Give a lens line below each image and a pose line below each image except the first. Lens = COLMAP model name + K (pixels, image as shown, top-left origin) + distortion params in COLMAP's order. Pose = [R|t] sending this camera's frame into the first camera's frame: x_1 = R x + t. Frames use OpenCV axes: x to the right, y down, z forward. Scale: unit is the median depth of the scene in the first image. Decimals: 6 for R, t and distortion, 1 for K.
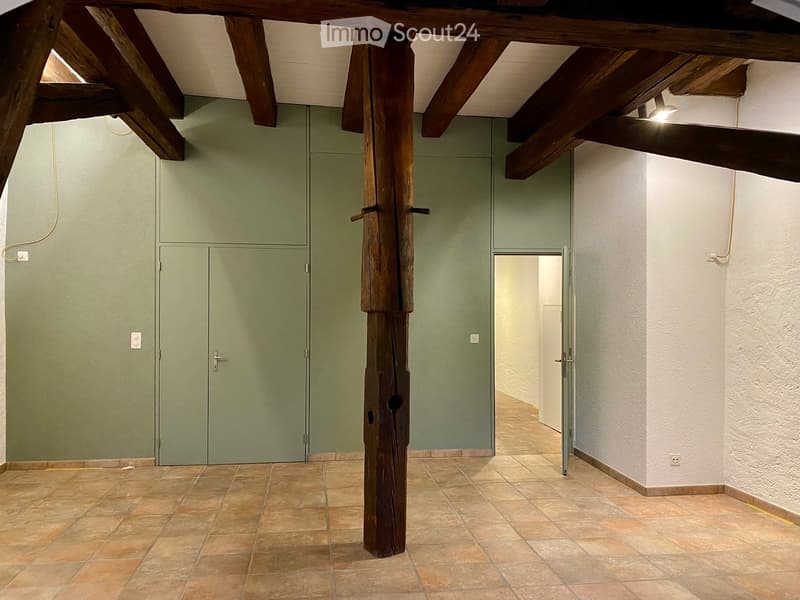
lens RADIAL K [[615.8, 0, 400.0], [0, 615.8, 300.0], [0, 0, 1]] dist [0.153877, -0.225367]
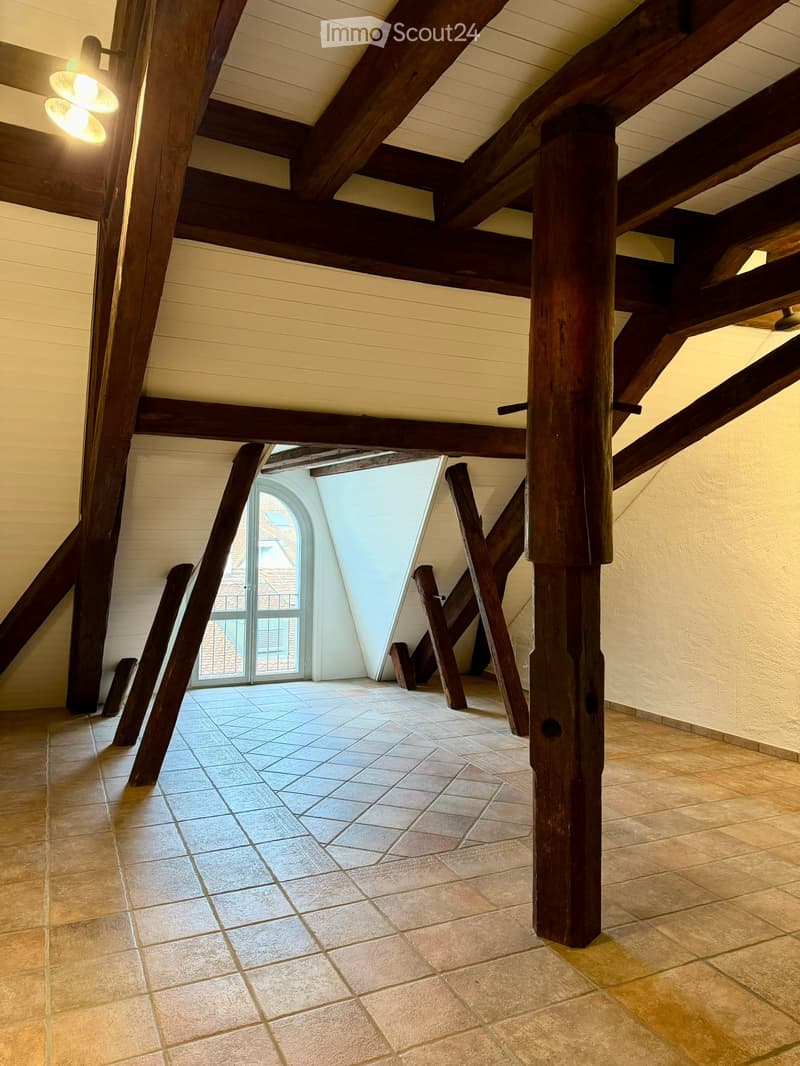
lens RADIAL K [[820.6, 0, 400.0], [0, 820.6, 533.0], [0, 0, 1]] dist [0.153877, -0.225367]
pose [[-0.961645, -0.017682, -0.273727, 0.568696], [-0.006887, 0.999162, -0.040345, 0.039477], [0.274211, -0.036913, -0.960961, 2.677510]]
